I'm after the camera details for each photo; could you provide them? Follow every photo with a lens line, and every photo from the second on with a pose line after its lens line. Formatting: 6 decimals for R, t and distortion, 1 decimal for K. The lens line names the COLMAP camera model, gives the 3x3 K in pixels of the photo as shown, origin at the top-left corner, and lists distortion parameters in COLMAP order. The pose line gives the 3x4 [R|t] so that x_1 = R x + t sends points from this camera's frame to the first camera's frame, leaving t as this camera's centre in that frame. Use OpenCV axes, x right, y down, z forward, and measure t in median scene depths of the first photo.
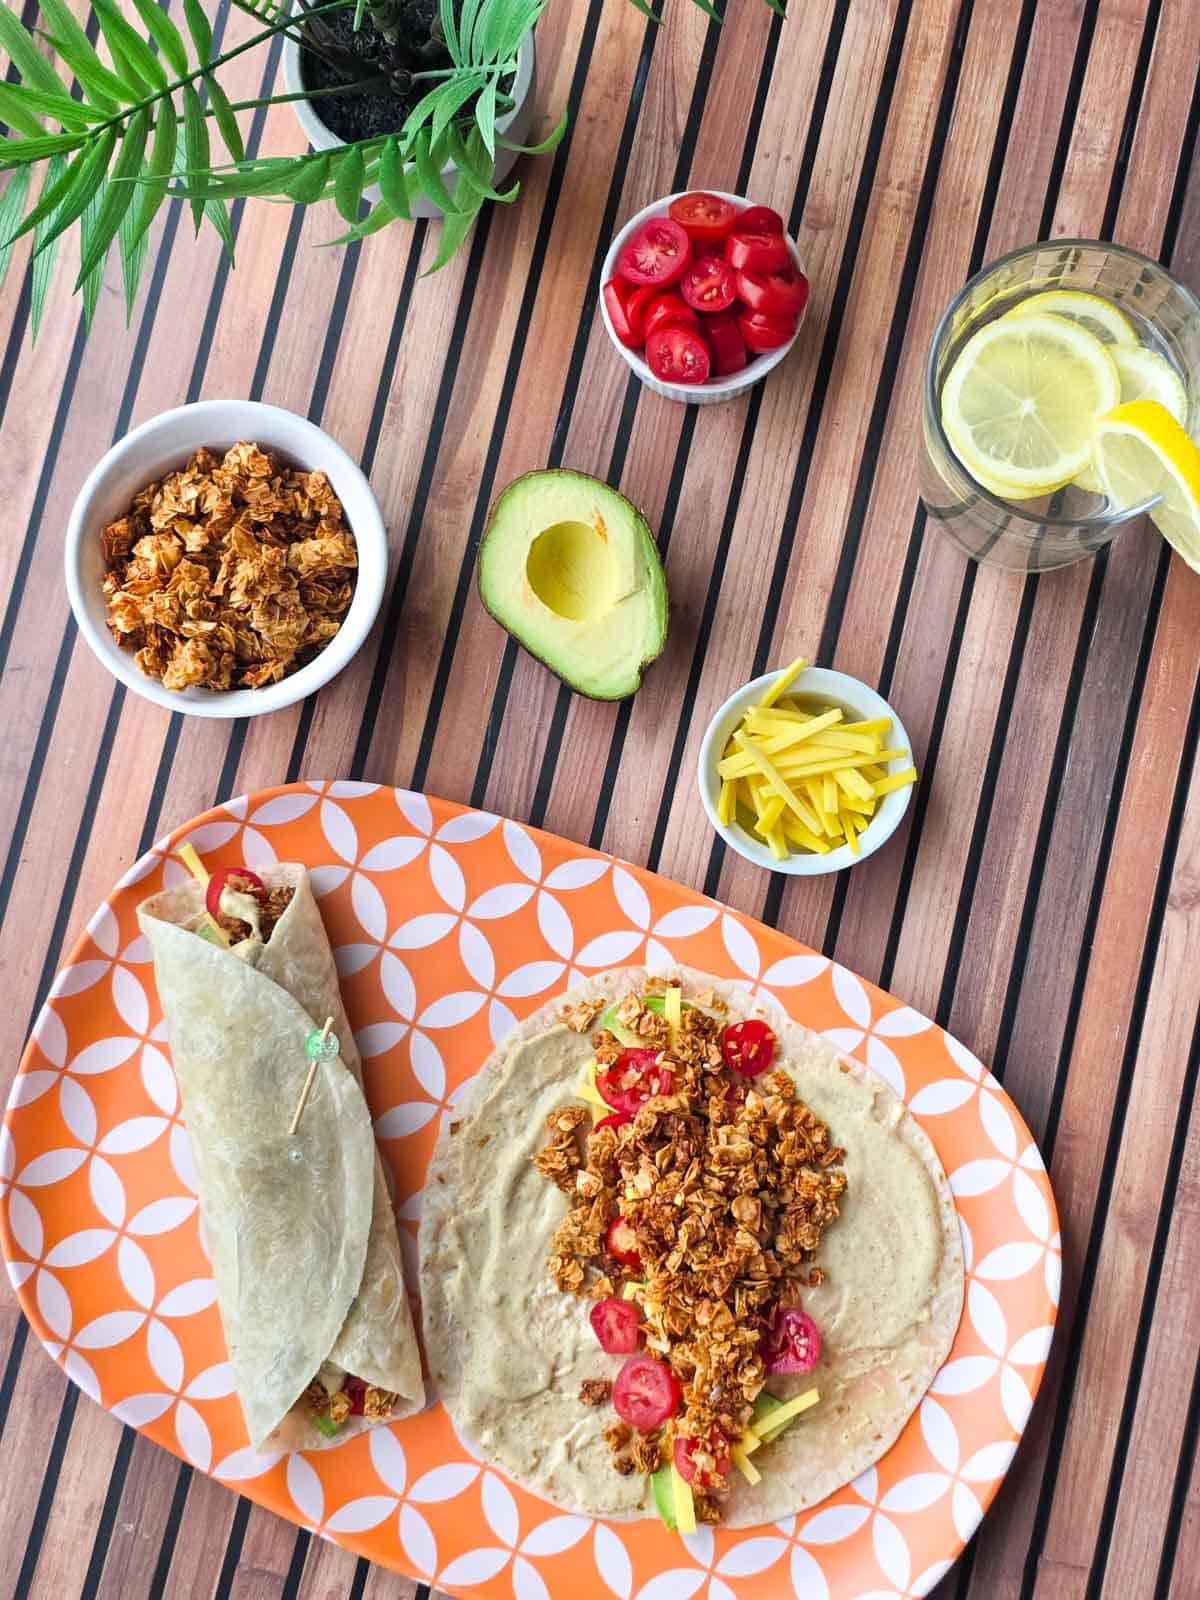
lens RADIAL K [[2114.1, 0, 583.2], [0, 2114.1, 794.1], [0, 0, 1]] dist [0.176529, -0.481398]
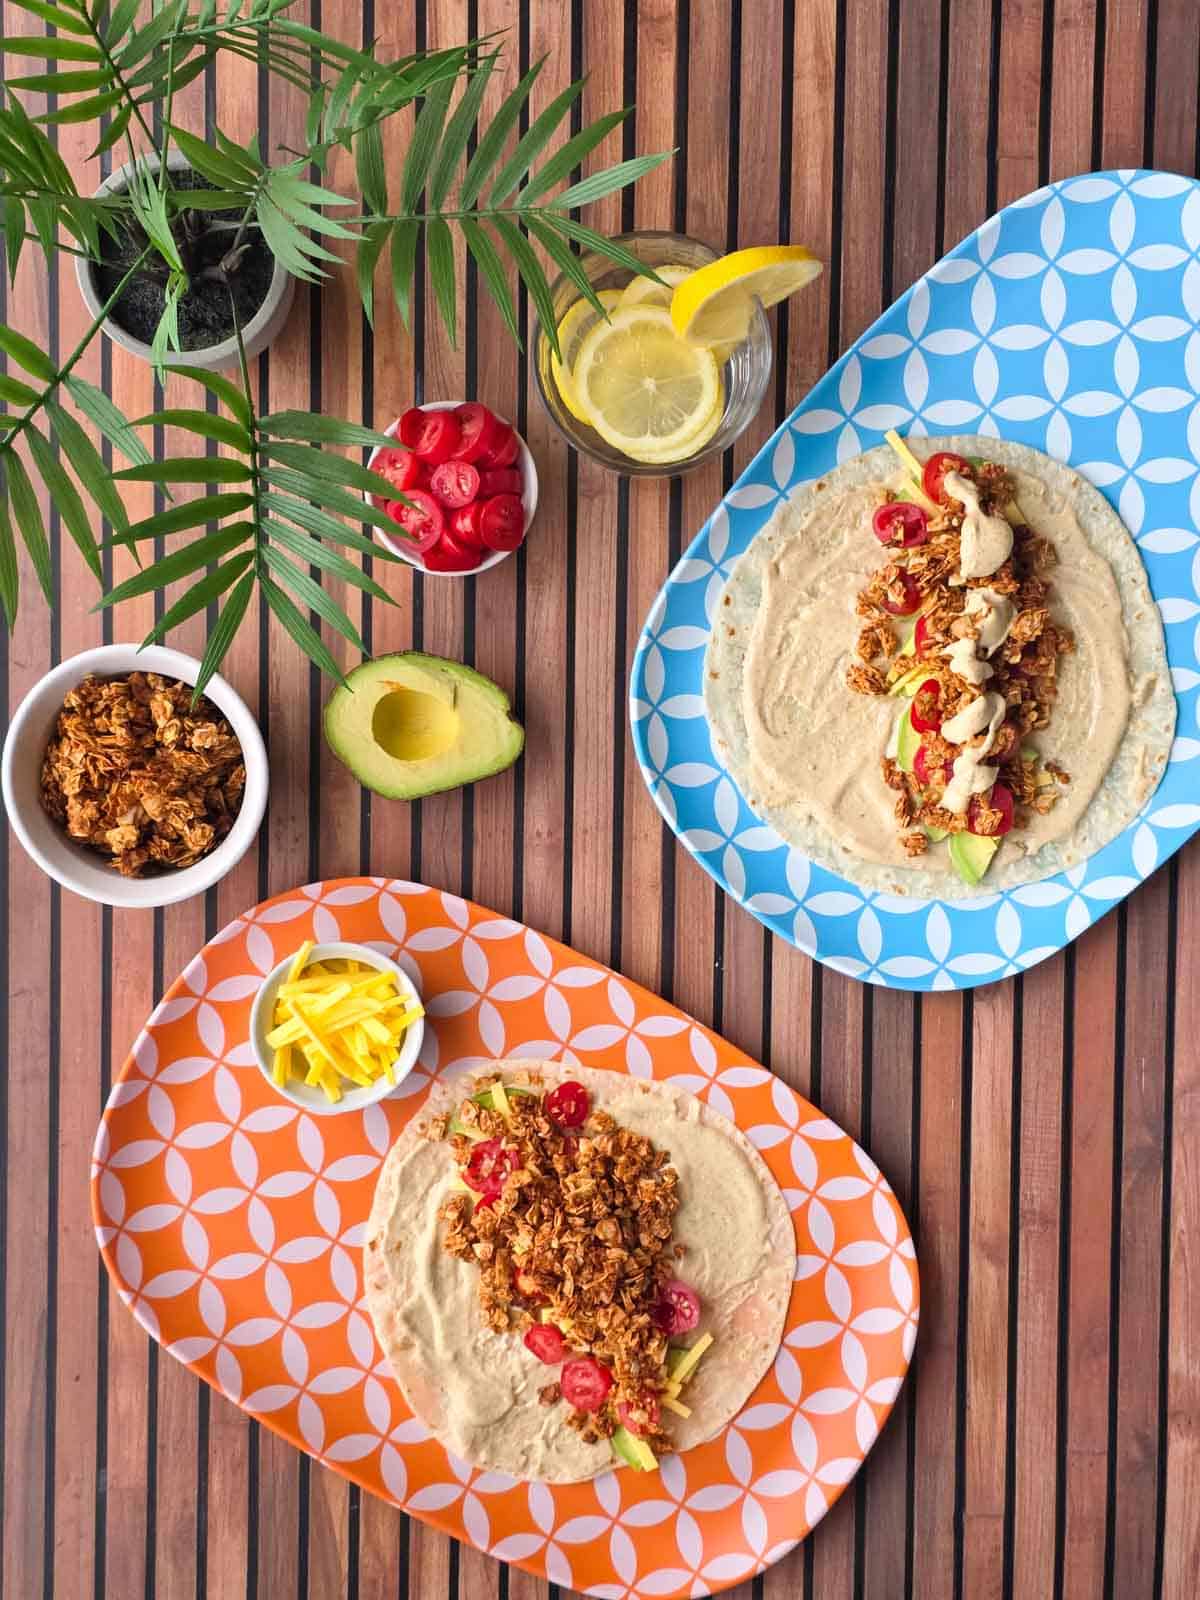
lens RADIAL K [[2114.1, 0, 583.2], [0, 2114.1, 794.1], [0, 0, 1]] dist [0.176529, -0.481398]
pose [[0.934655, -0.355095, 0.018087, 0.130698], [0.350312, 0.928383, 0.124043, -0.207542], [-0.060839, -0.109601, 0.992112, -0.232324]]
